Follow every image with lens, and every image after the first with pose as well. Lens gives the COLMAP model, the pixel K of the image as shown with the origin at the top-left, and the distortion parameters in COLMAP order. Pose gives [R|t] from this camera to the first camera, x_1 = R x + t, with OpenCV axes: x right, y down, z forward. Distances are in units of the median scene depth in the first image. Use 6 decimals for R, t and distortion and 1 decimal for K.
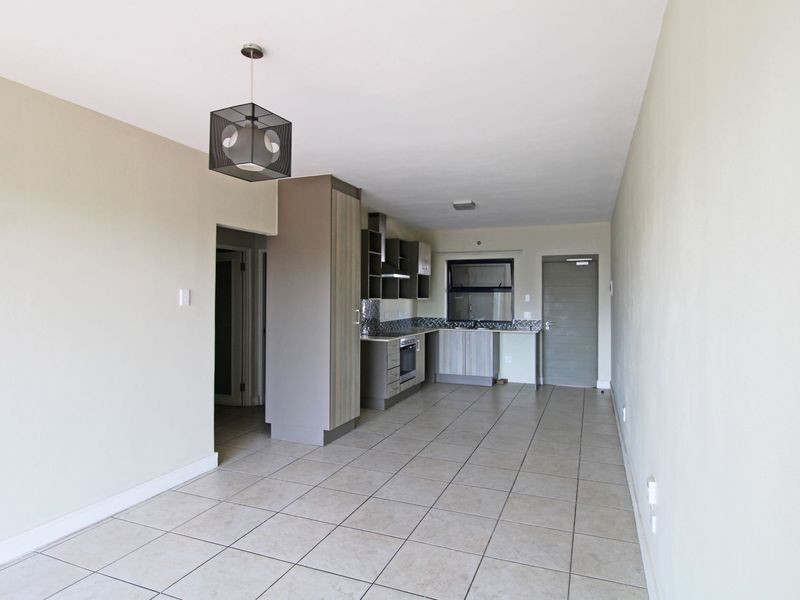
lens RADIAL K [[467.0, 0, 406.9], [0, 467.0, 296.1], [0, 0, 1]] dist [-0.002783, -0.005434]
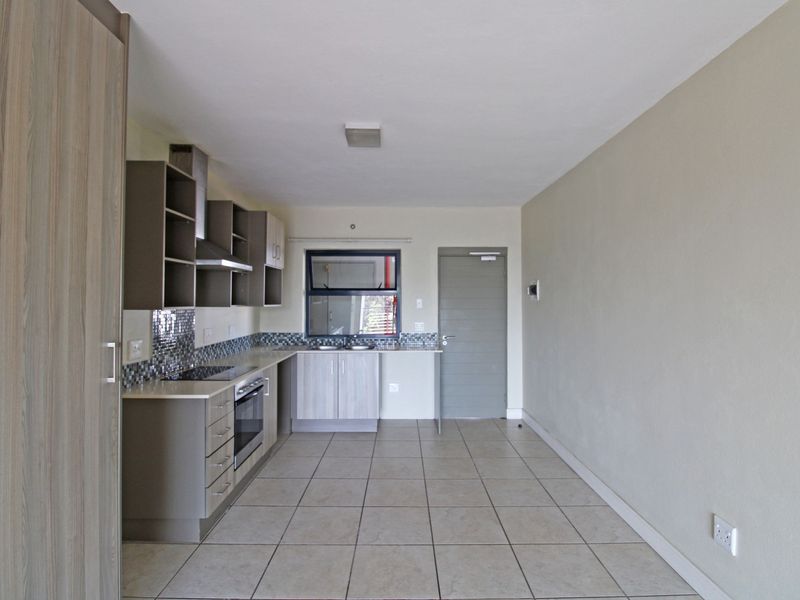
lens RADIAL K [[417.4, 0, 406.8], [0, 417.4, 295.3], [0, 0, 1]] dist [-0.002247, -0.010364]
pose [[0.925438, 0.002057, 0.378894, -0.010945], [0.002220, 0.999939, -0.010851, -0.001965], [-0.378893, 0.010883, 0.925377, 0.411660]]
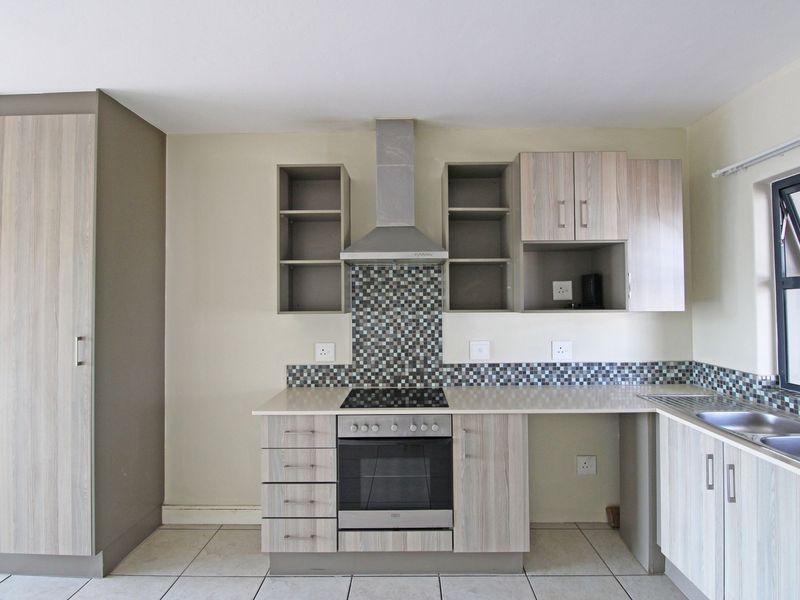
lens RADIAL K [[417.4, 0, 406.5], [0, 417.4, 294.8], [0, 0, 1]] dist [-0.002247, -0.010364]
pose [[0.357880, -0.024679, -0.933441, 0.280364], [0.009333, 0.999695, -0.022852, -0.001080], [0.933721, -0.000534, 0.358001, 0.769877]]
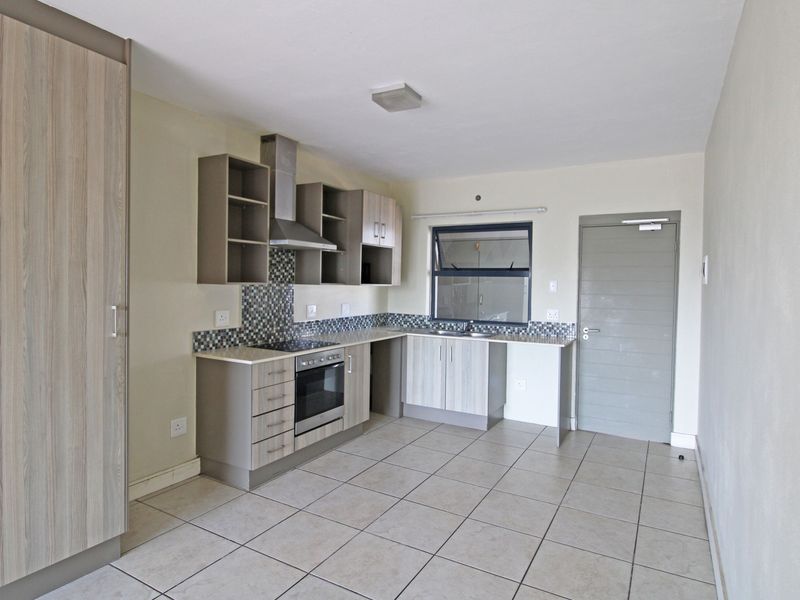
lens RADIAL K [[467.0, 0, 406.5], [0, 467.0, 296.6], [0, 0, 1]] dist [-0.002783, -0.005434]
pose [[0.990987, 0.017220, -0.132844, 0.156704], [-0.013395, 0.999471, 0.029635, 0.001894], [0.133284, -0.027589, 0.990694, 0.389662]]
